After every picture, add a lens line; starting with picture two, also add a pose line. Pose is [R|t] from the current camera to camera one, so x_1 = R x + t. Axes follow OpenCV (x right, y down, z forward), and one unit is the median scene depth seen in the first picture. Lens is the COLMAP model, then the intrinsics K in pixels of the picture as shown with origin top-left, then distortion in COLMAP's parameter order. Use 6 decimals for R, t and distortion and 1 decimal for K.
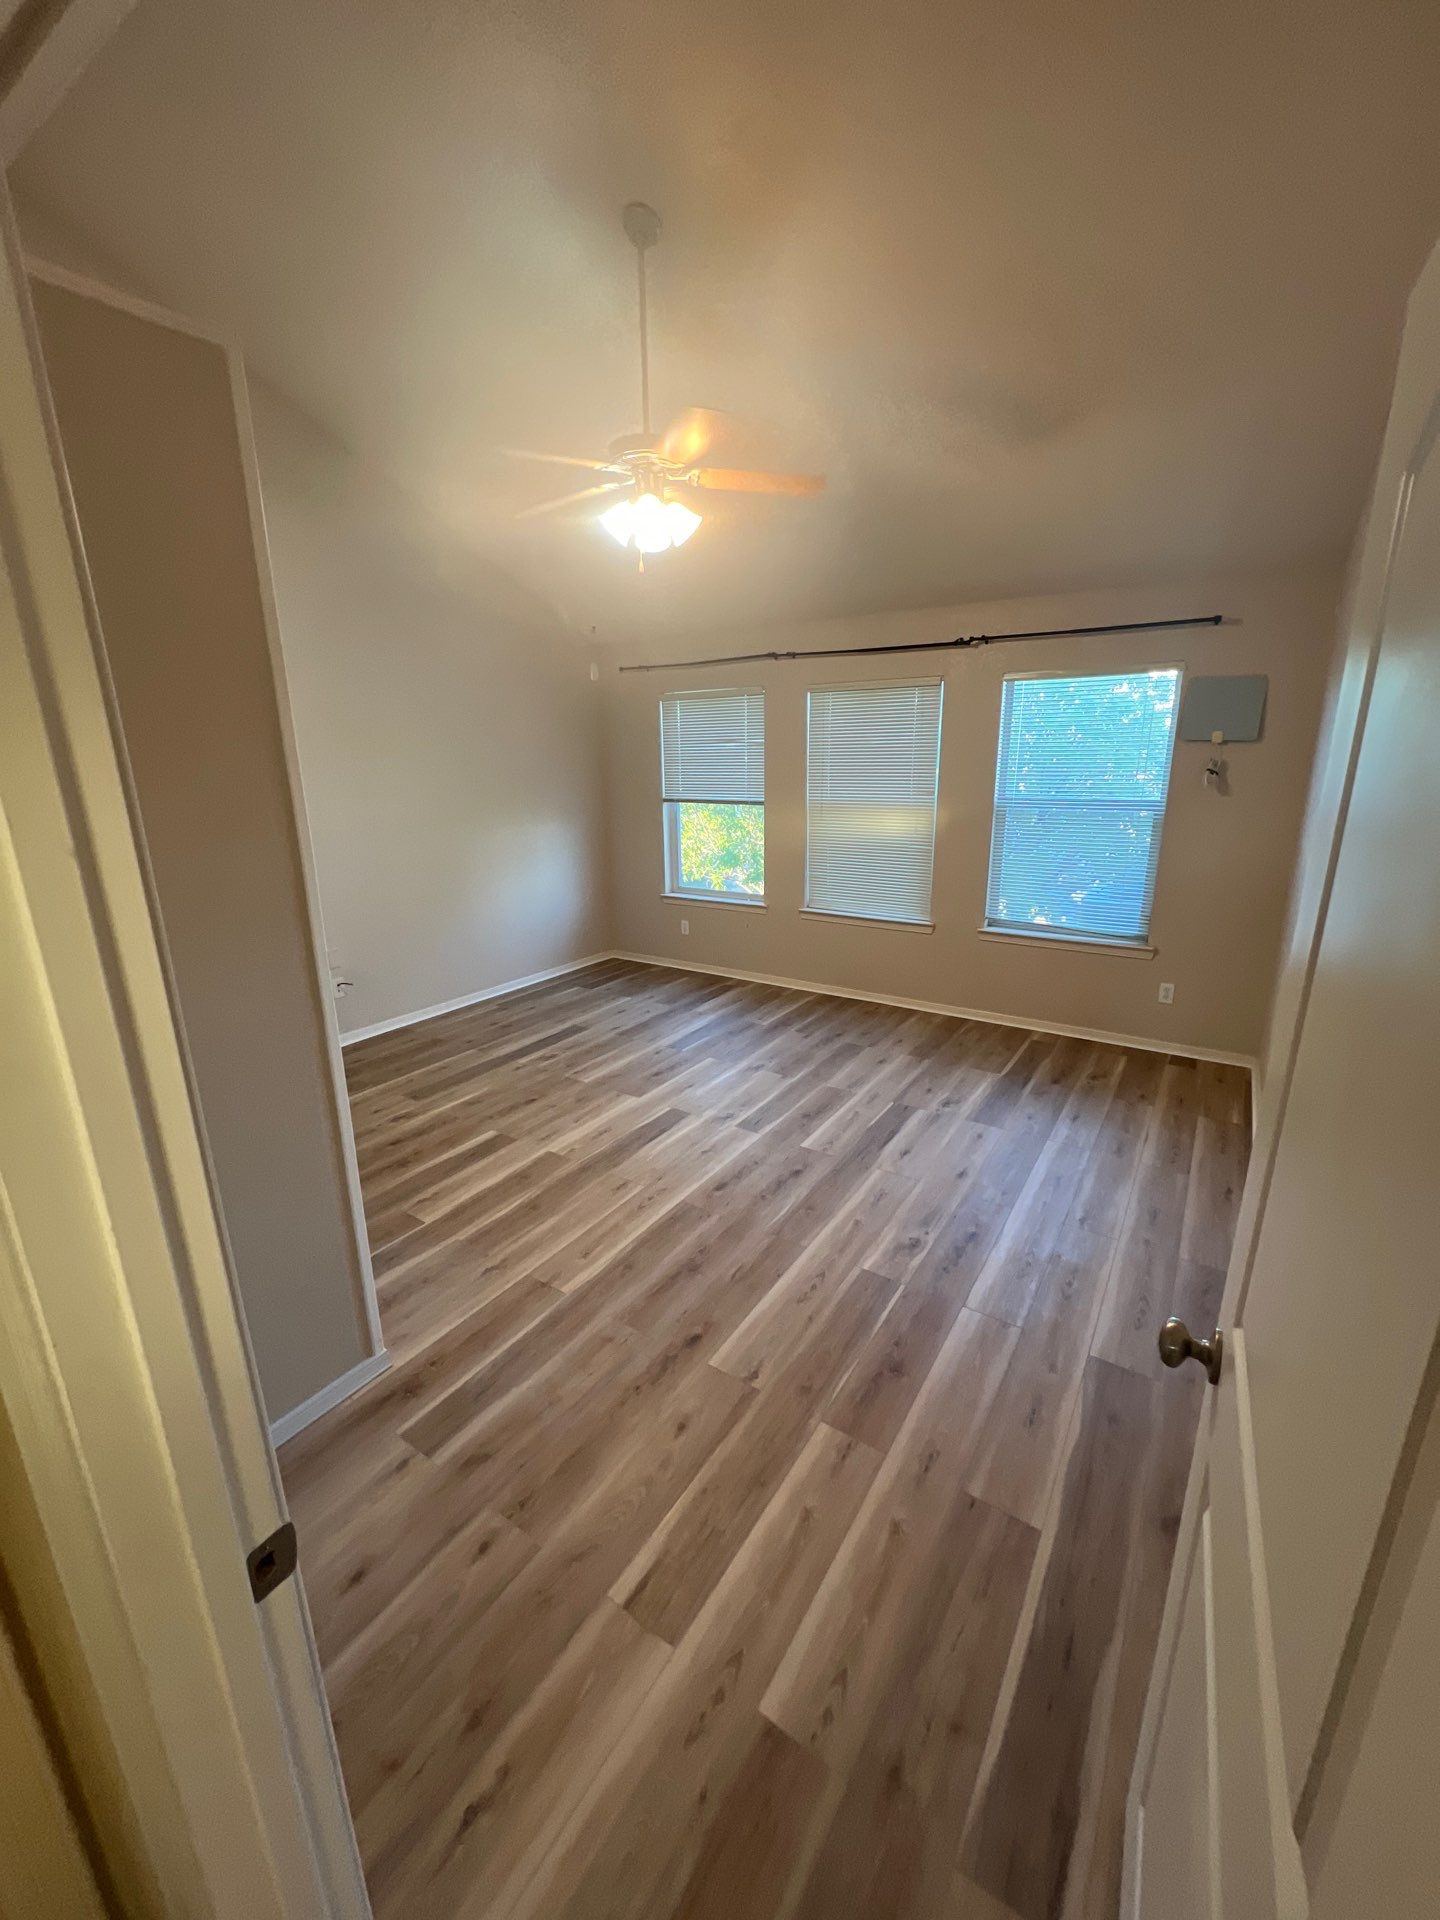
lens RADIAL K [[766.5, 0, 725.8], [0, 766.5, 960.7], [0, 0, 1]] dist [-0.000895, 0.000002]
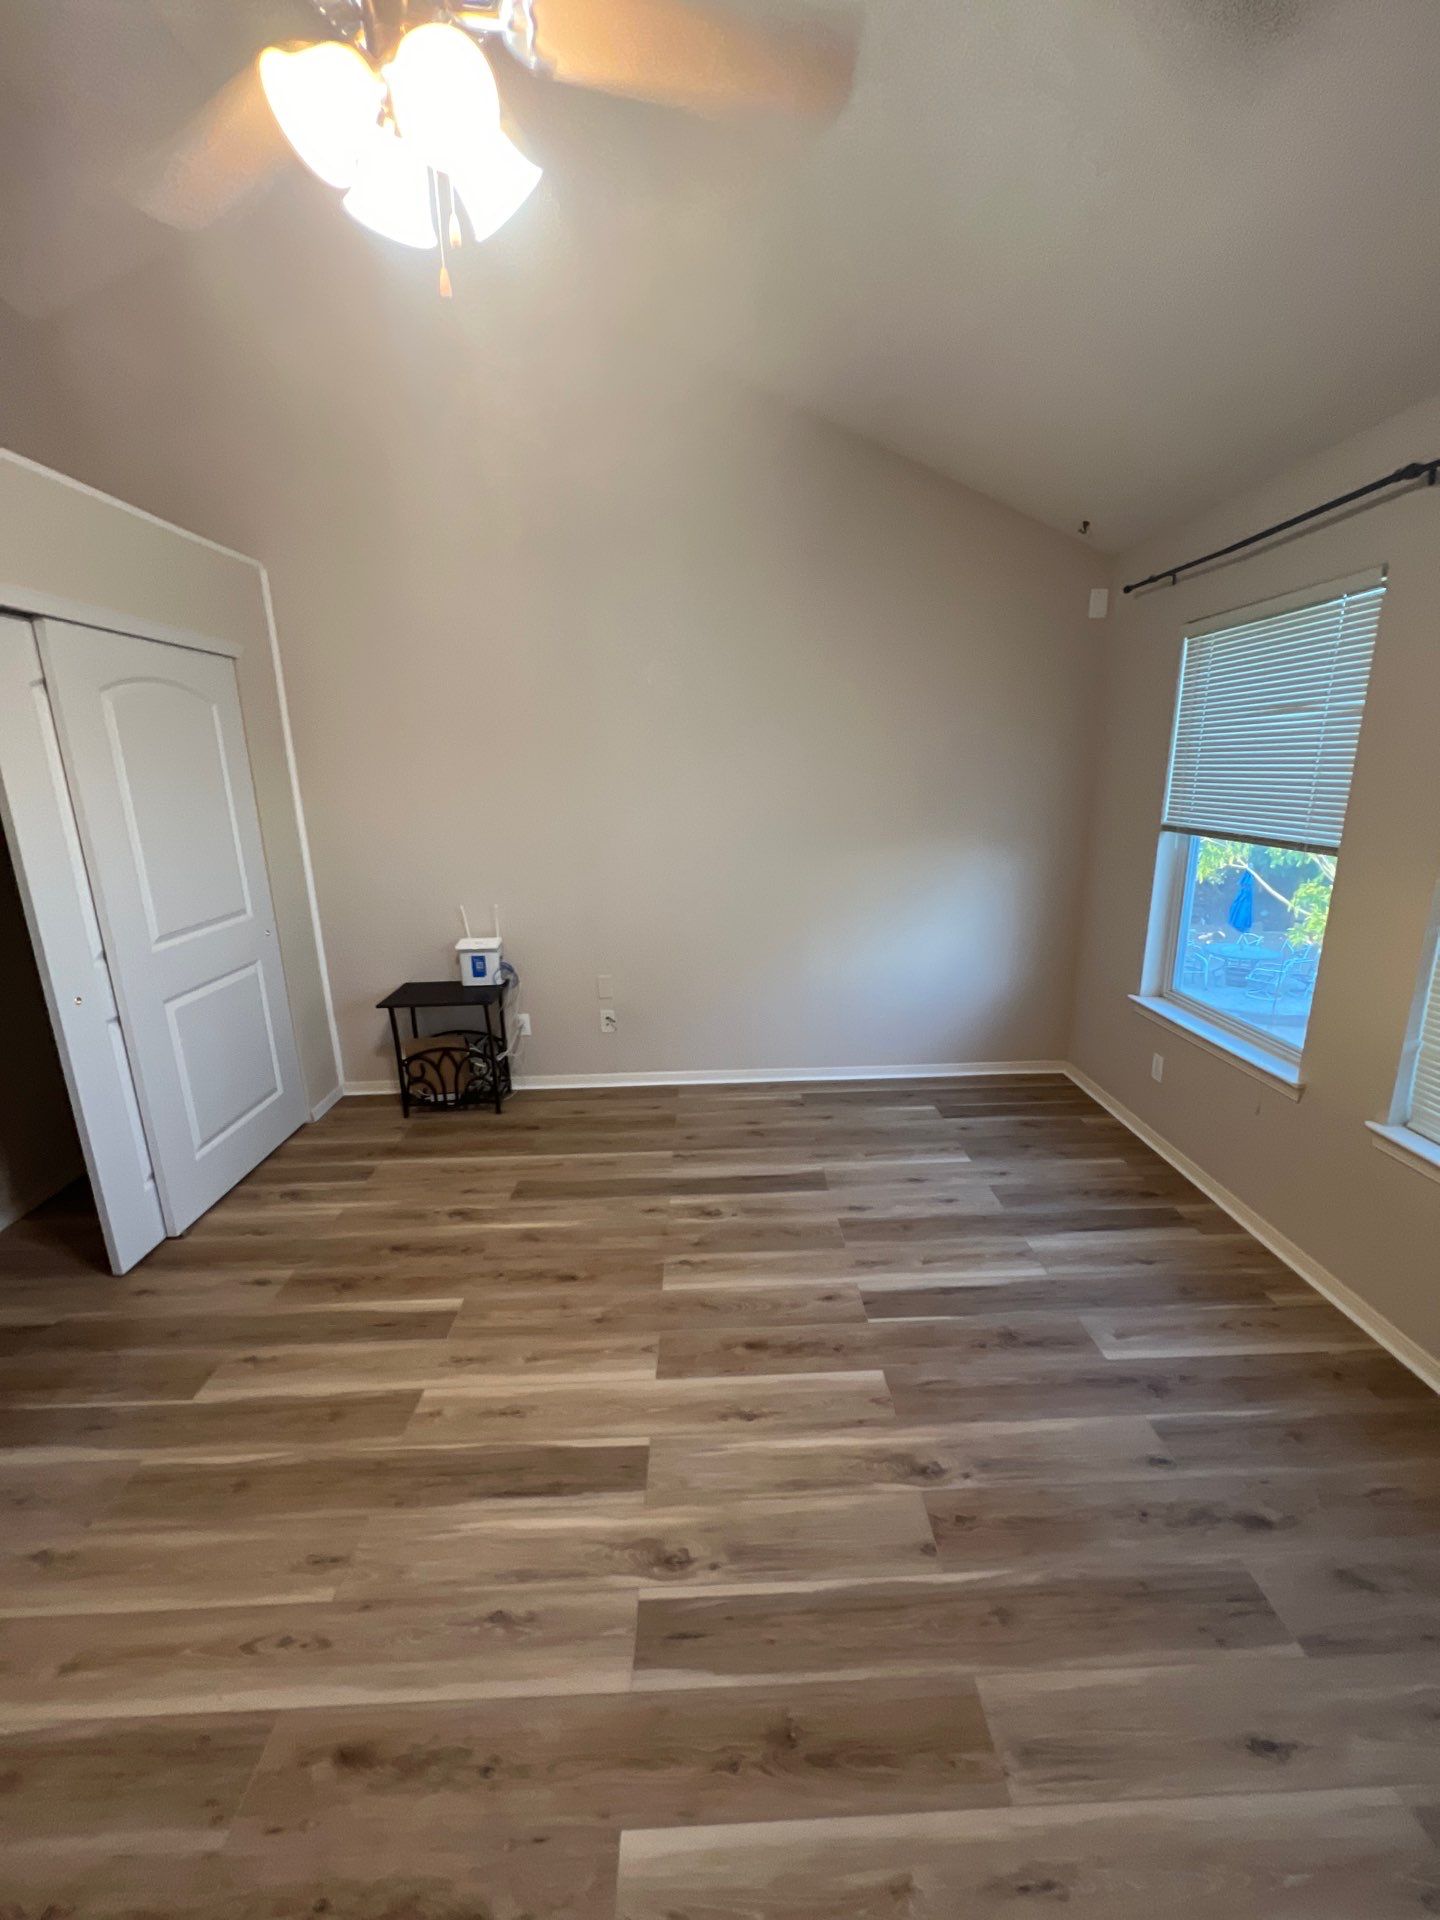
lens RADIAL K [[766.5, 0, 726.4], [0, 766.5, 955.6], [0, 0, 1]] dist [-0.000895, 0.000002]
pose [[0.572126, 0.200210, -0.795353, 0.319898], [-0.199613, 0.974579, 0.101737, -0.198397], [0.795504, 0.100557, 0.597547, 0.767399]]
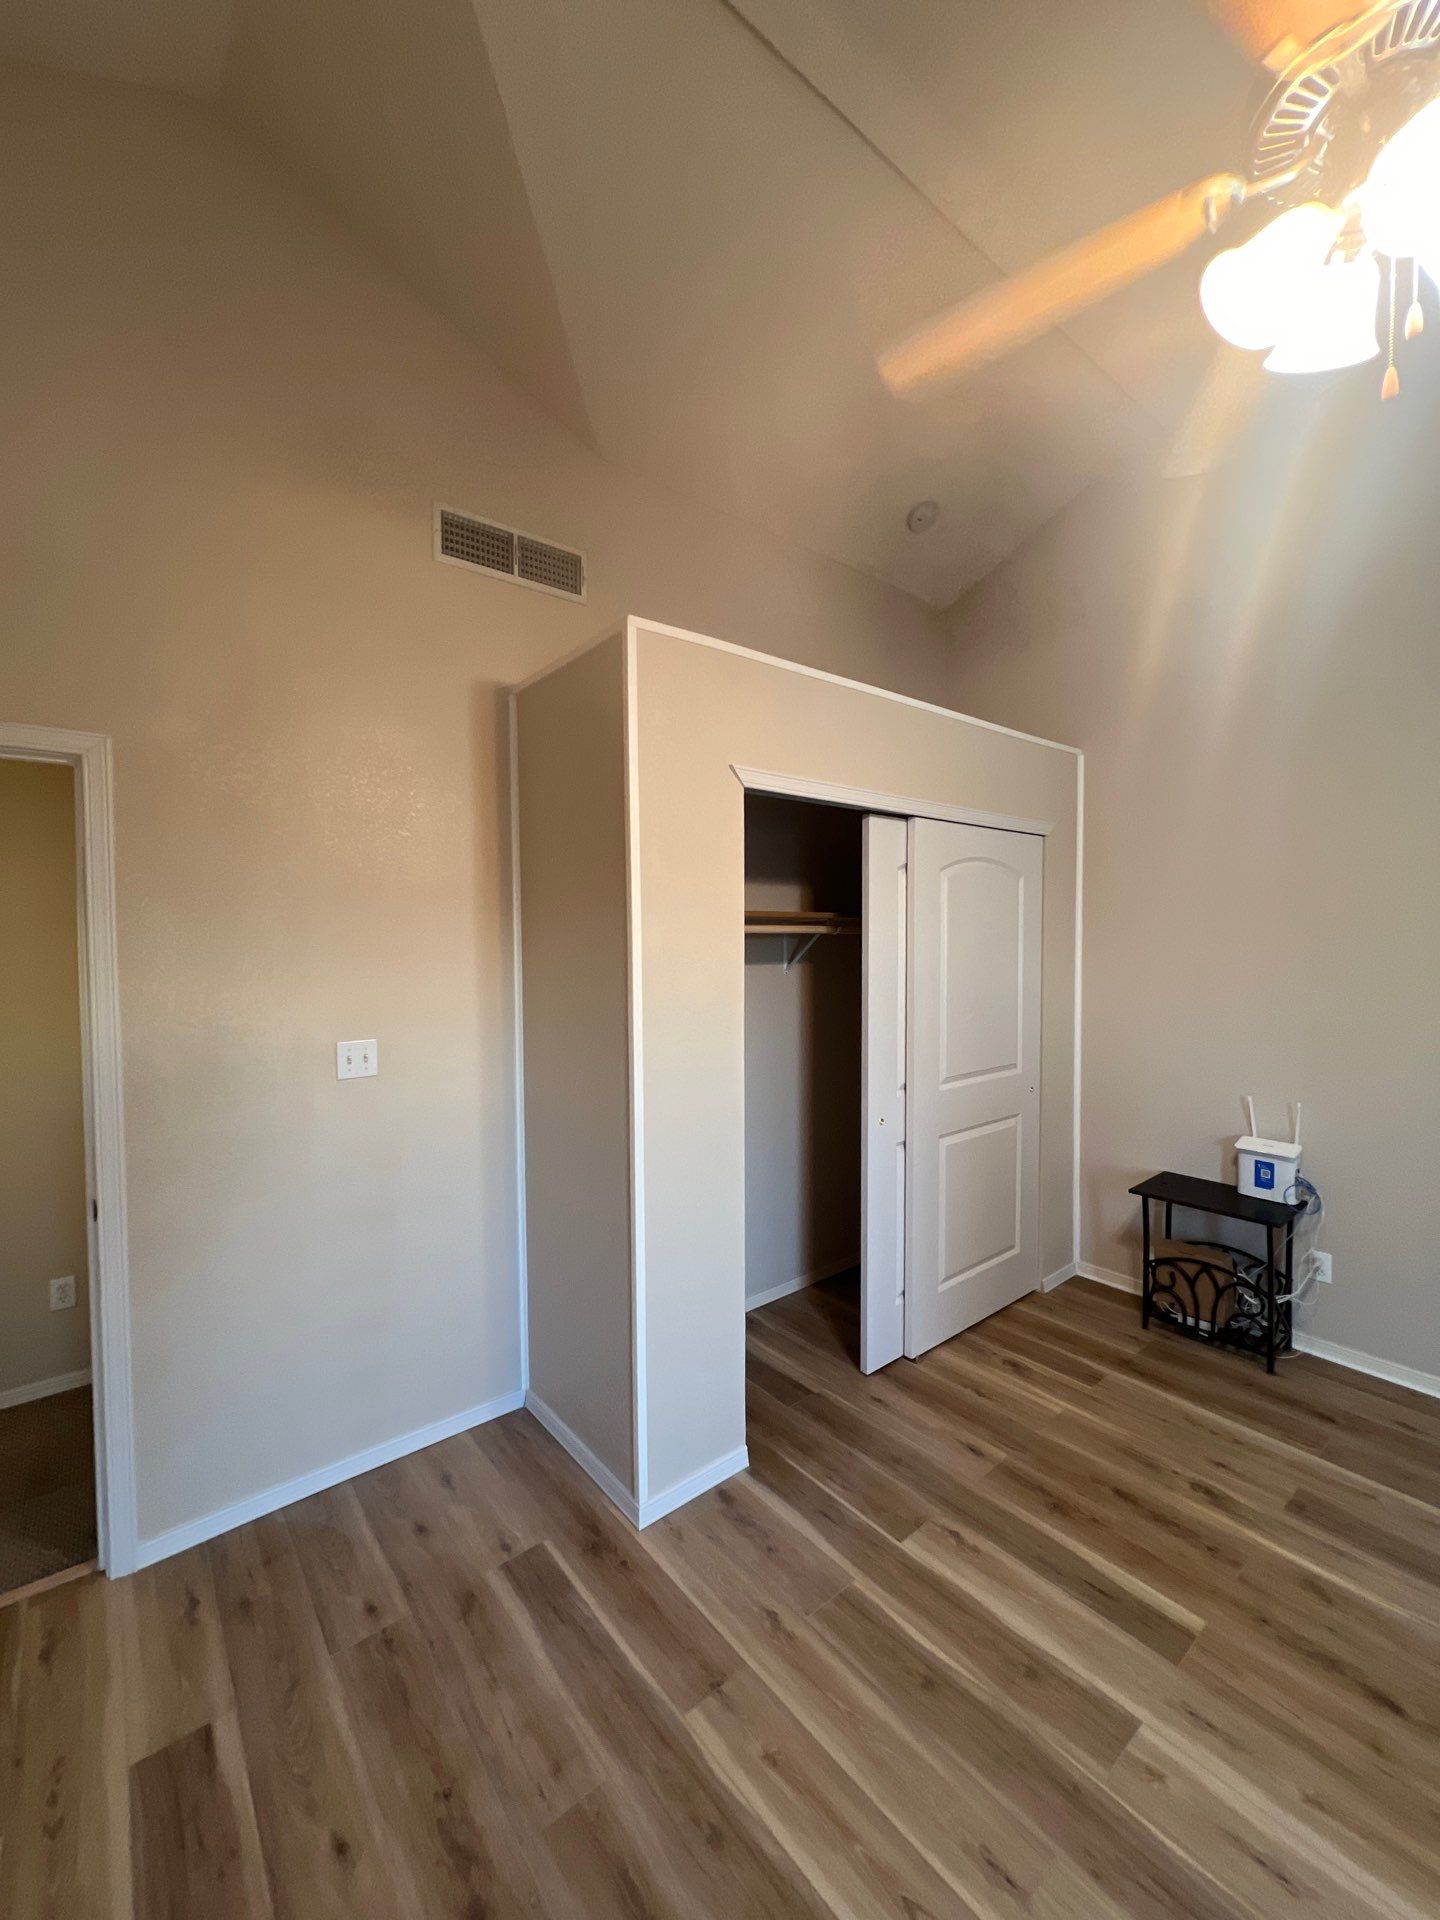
lens RADIAL K [[766.5, 0, 726.8], [0, 766.5, 959.6], [0, 0, 1]] dist [-0.000895, 0.000002]
pose [[-0.297618, 0.041295, -0.953792, 0.269382], [-0.240914, 0.963482, 0.116888, -0.194774], [0.923788, 0.264569, -0.276801, 0.747231]]
